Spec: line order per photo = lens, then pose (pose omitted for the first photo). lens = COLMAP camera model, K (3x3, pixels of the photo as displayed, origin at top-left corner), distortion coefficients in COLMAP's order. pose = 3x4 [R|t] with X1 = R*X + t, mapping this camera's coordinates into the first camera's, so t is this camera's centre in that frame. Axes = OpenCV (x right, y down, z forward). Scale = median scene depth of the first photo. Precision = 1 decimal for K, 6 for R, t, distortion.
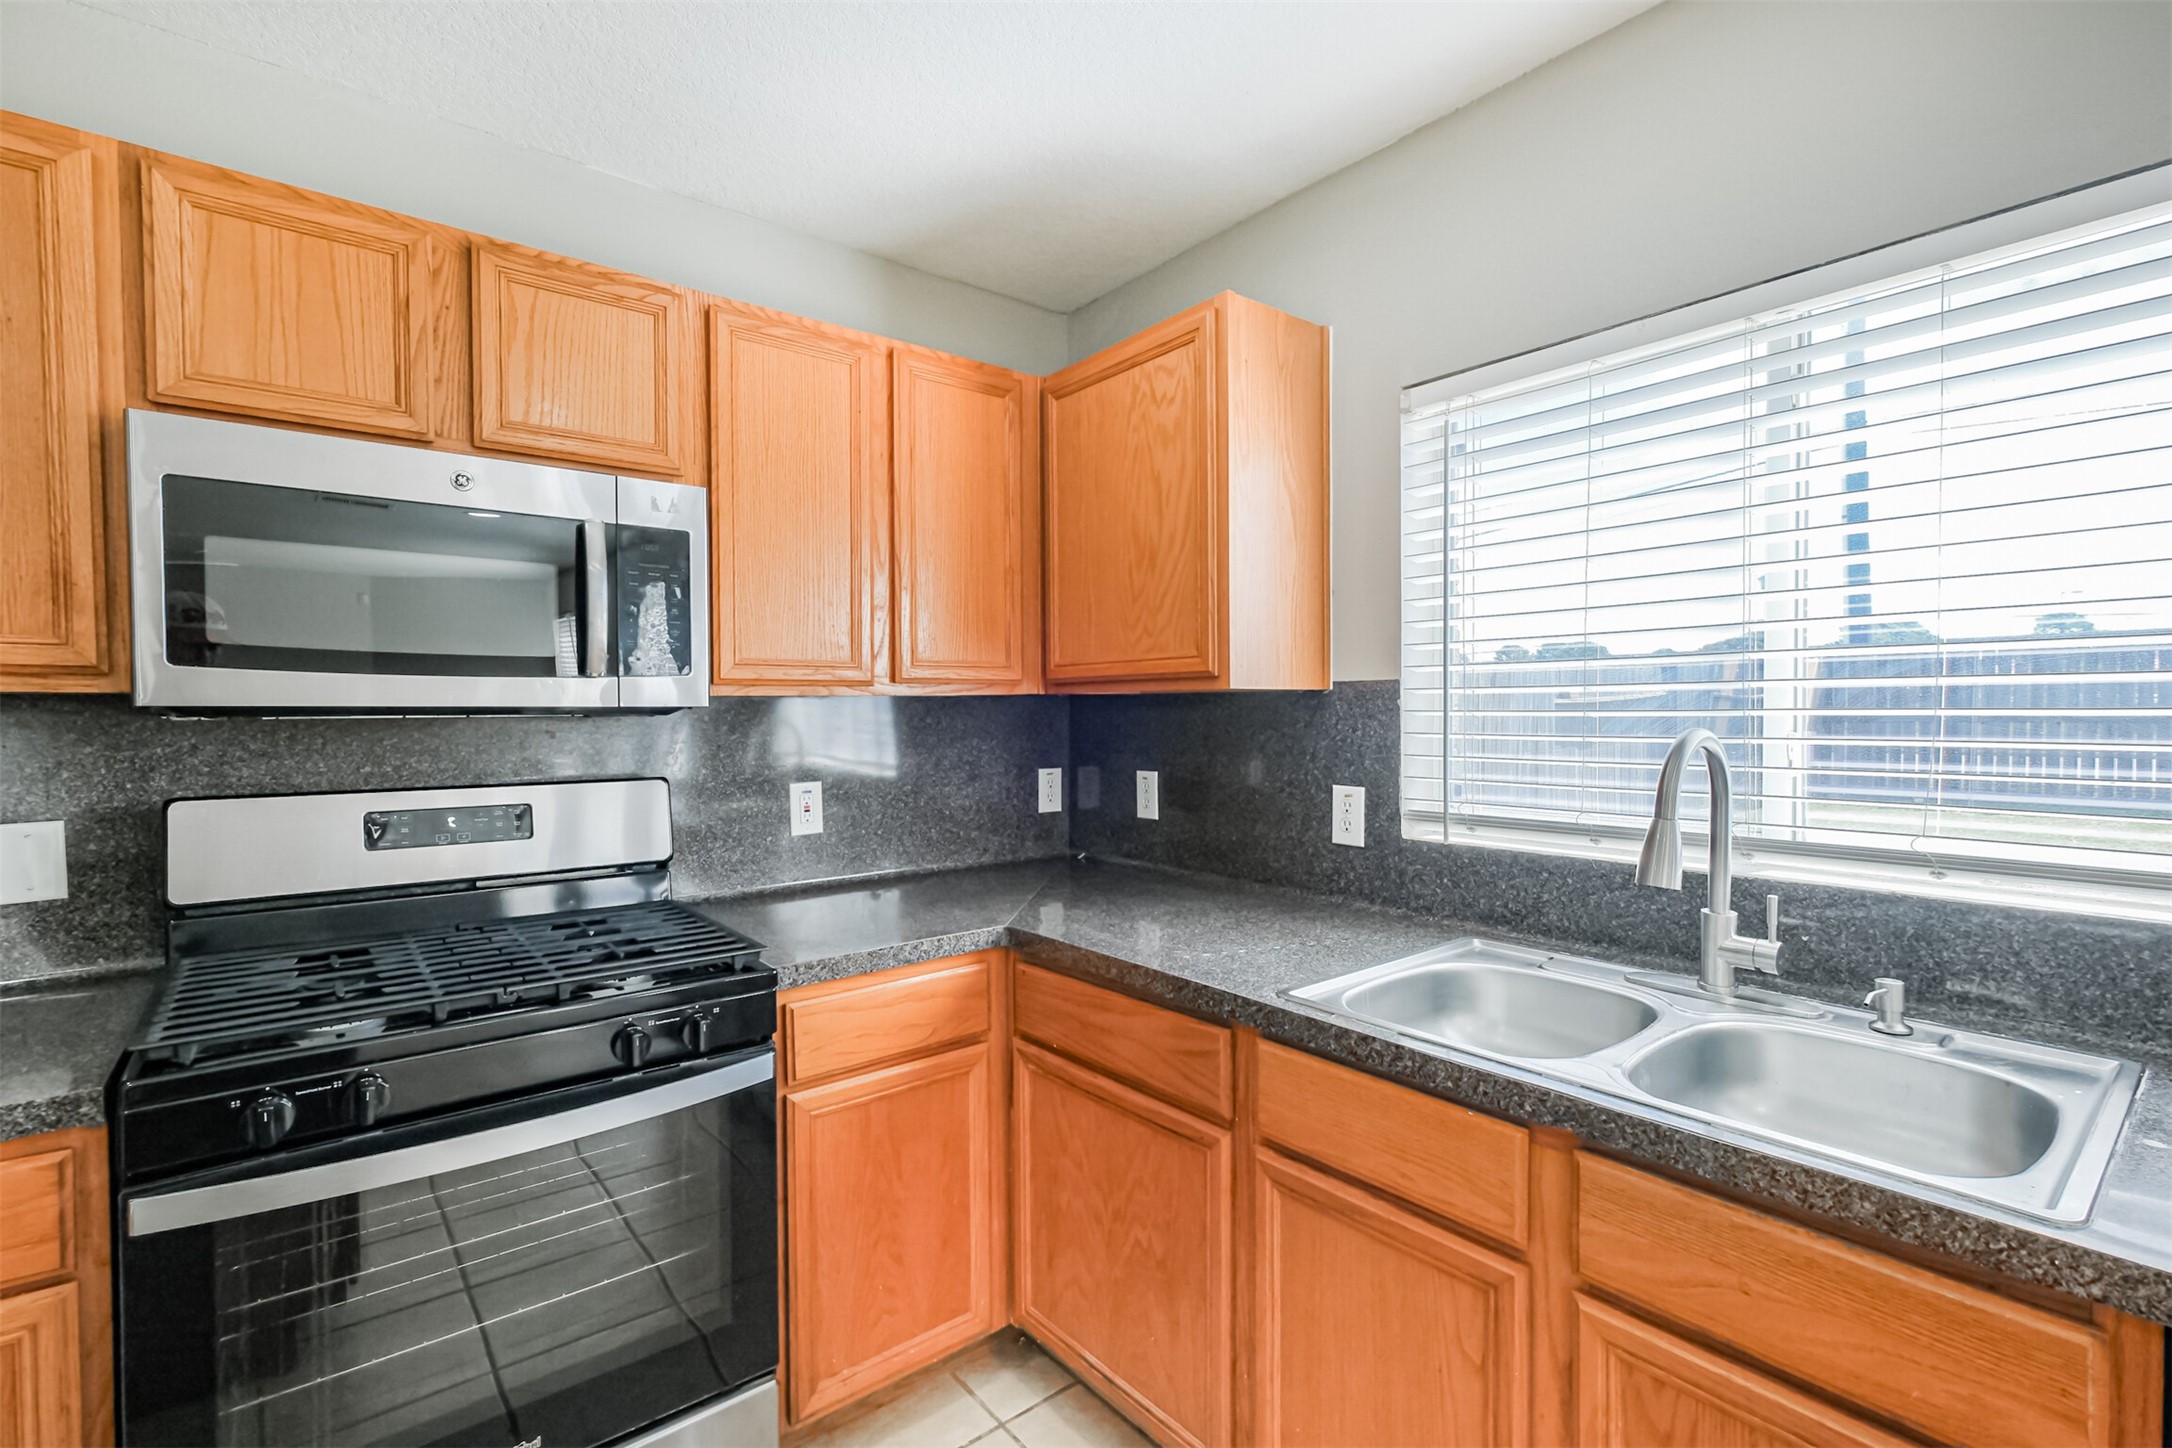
lens RADIAL K [[963.7, 0, 1080.4], [0, 963.7, 727.8], [0, 0, 1]] dist [0.010943, -0.000808]
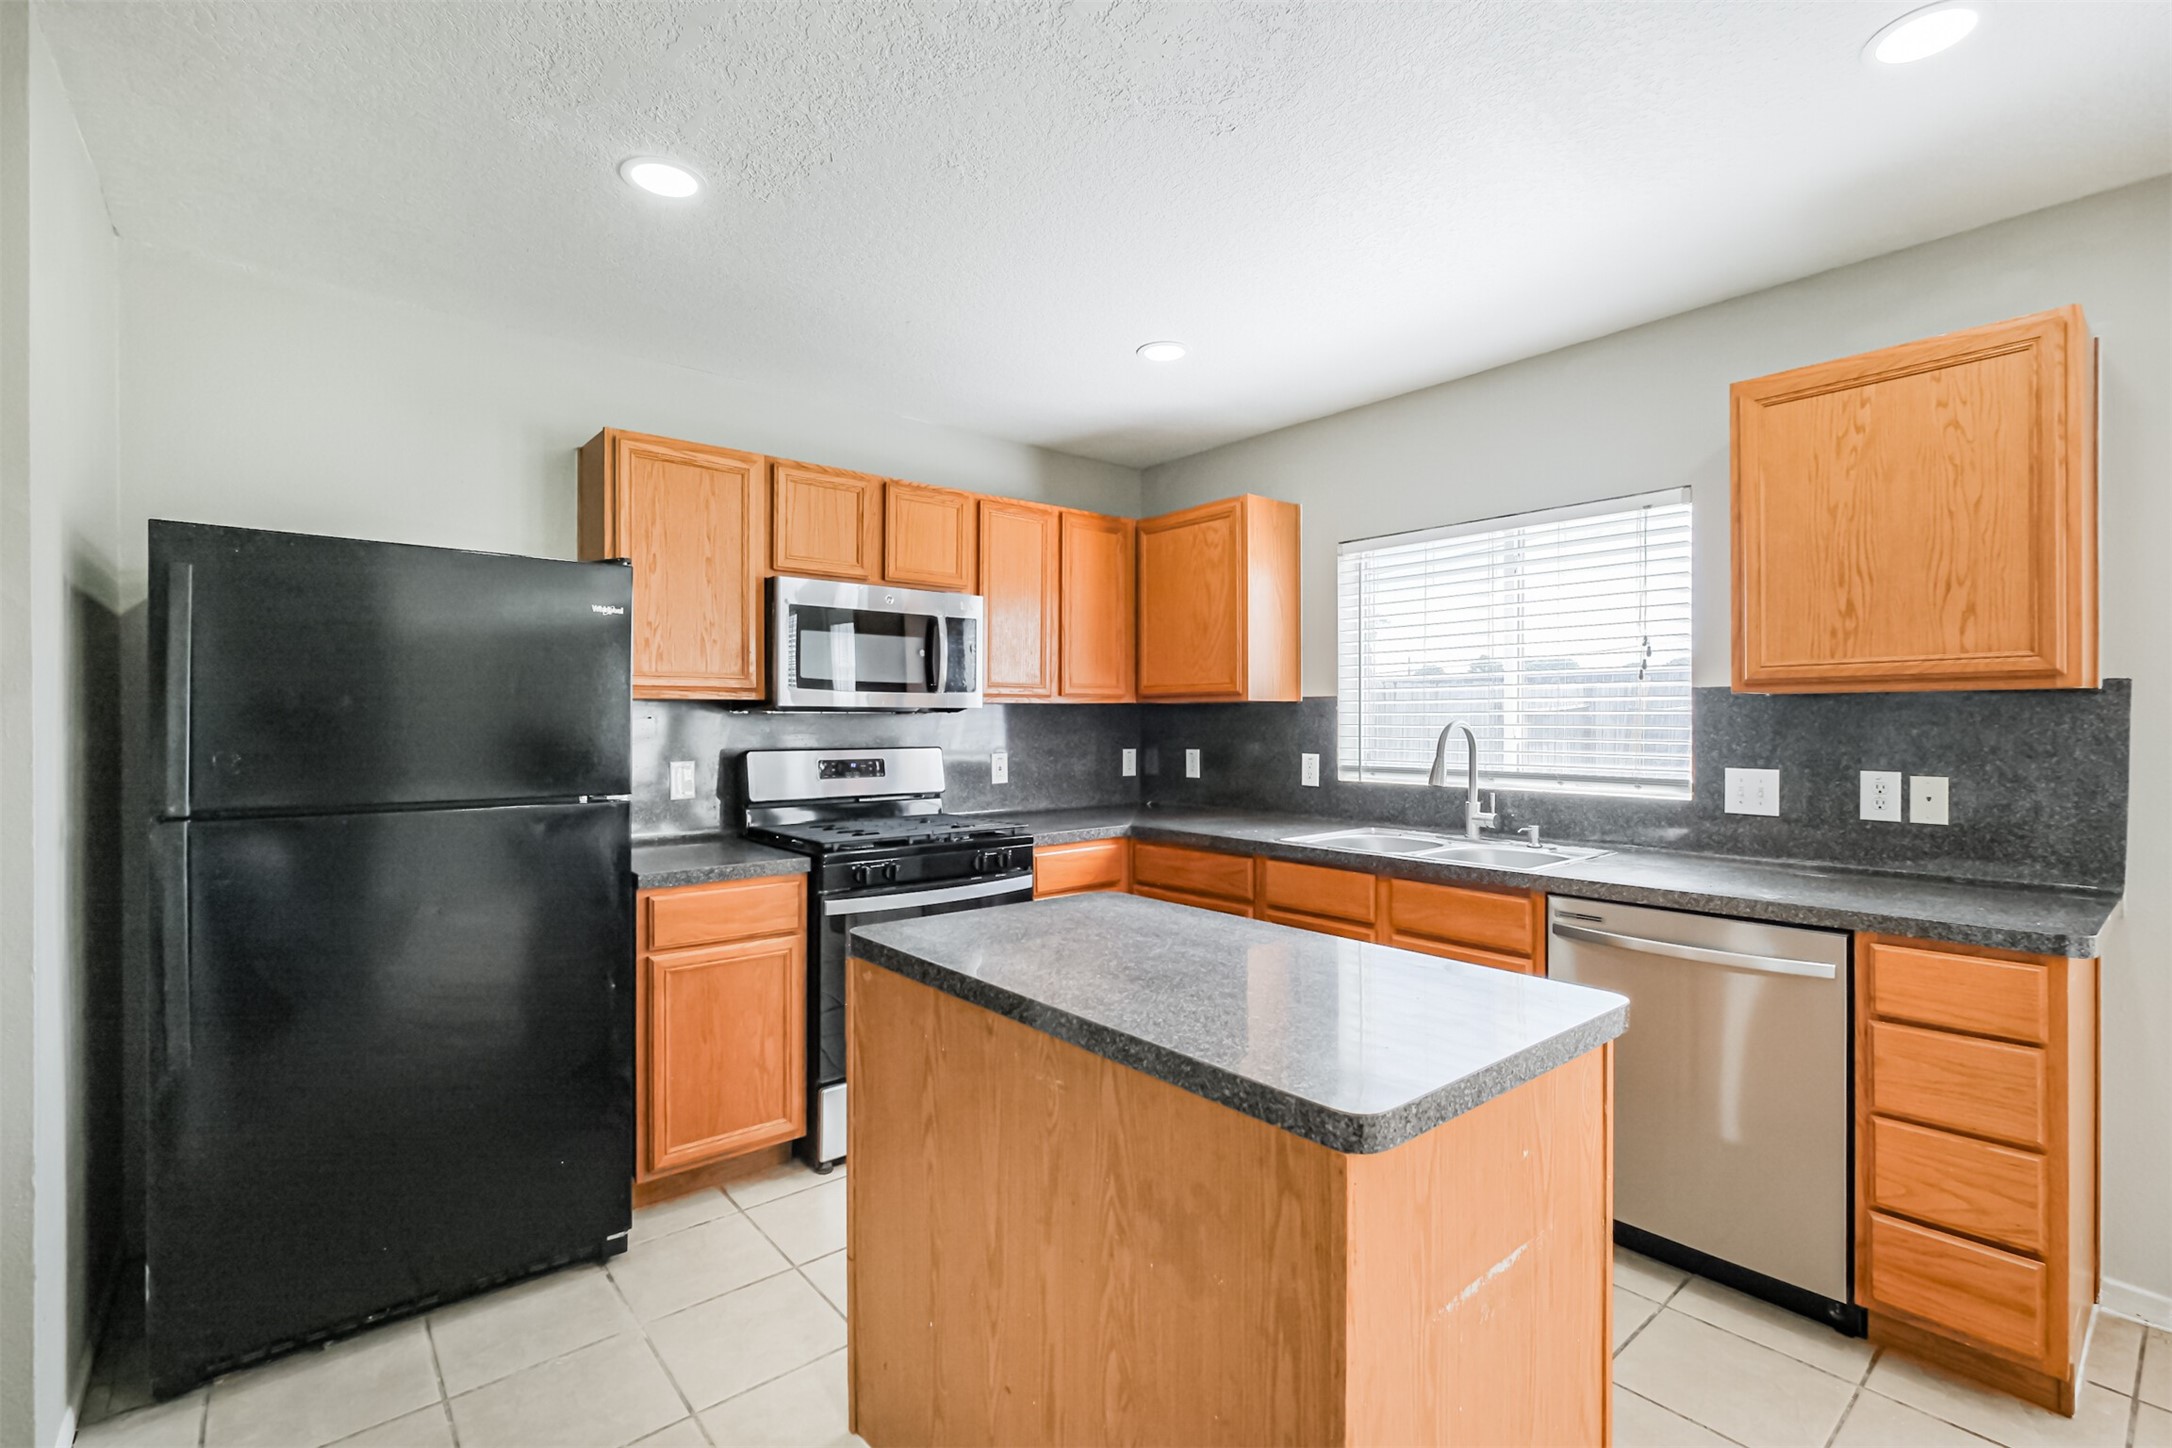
lens RADIAL K [[963.7, 0, 1074.3], [0, 963.7, 722.9], [0, 0, 1]] dist [0.010943, -0.000808]
pose [[0.999847, 0.006017, 0.016429, -0.235644], [-0.005782, 0.999881, -0.014298, 0.035168], [-0.016513, 0.014201, 0.999763, -0.965722]]
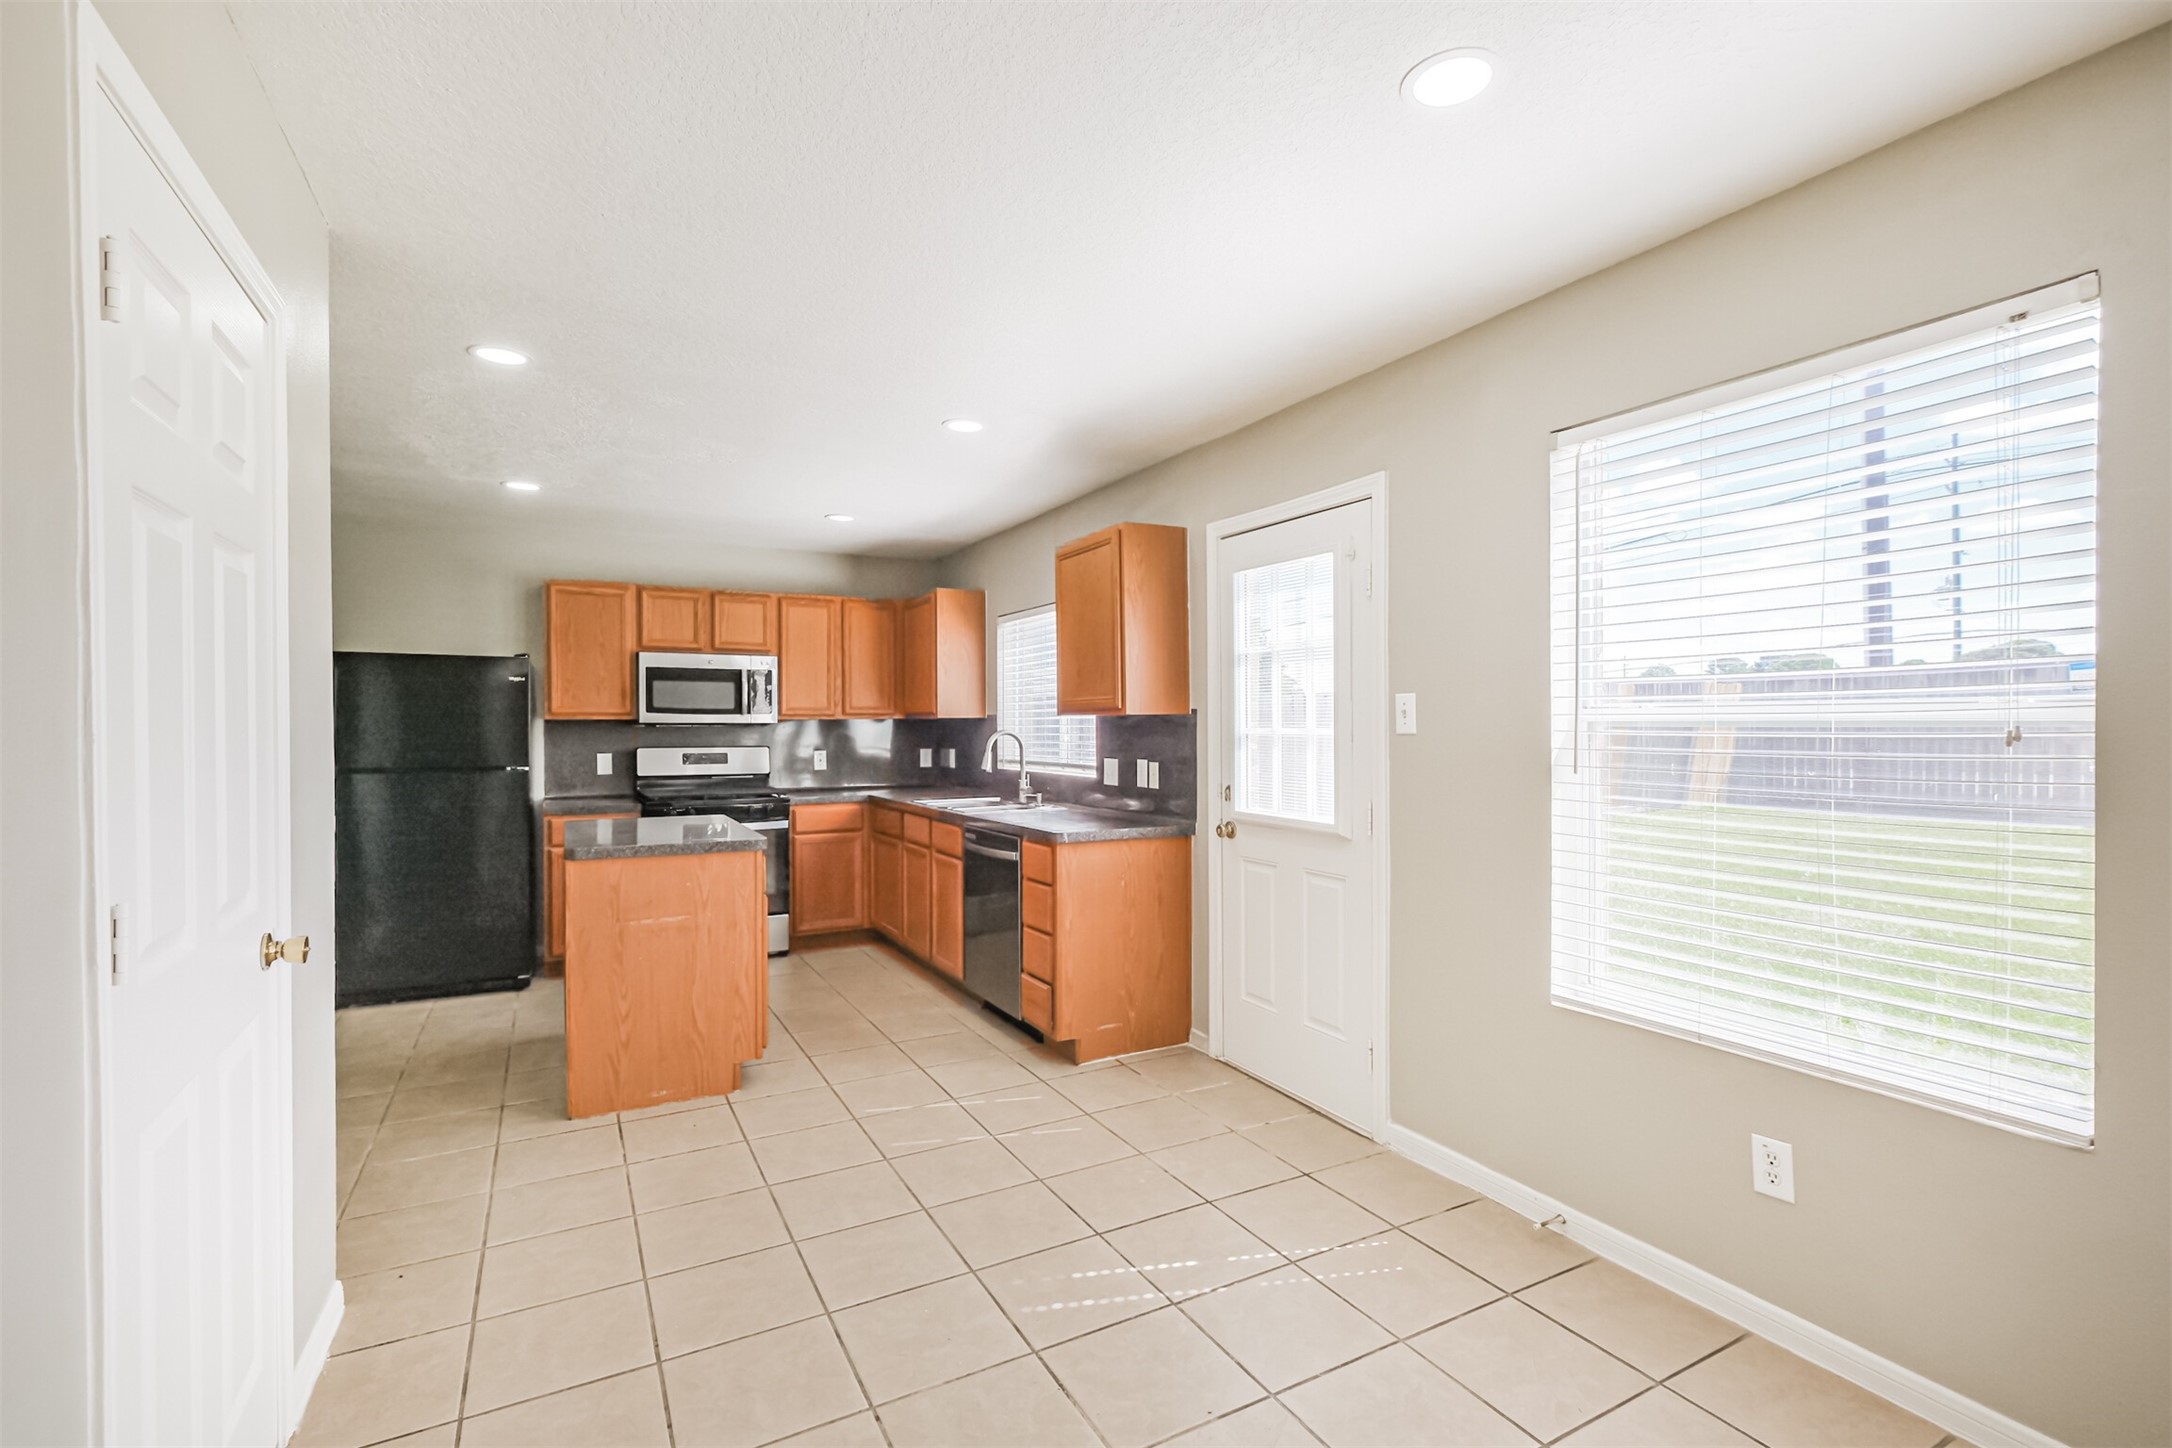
lens RADIAL K [[963.7, 0, 1078.6], [0, 963.7, 738.0], [0, 0, 1]] dist [0.010943, -0.000808]
pose [[0.982909, 0.007812, -0.183924, 1.240435], [-0.009057, 0.999941, -0.005931, 0.039306], [0.183867, 0.007496, 0.982923, -2.057010]]
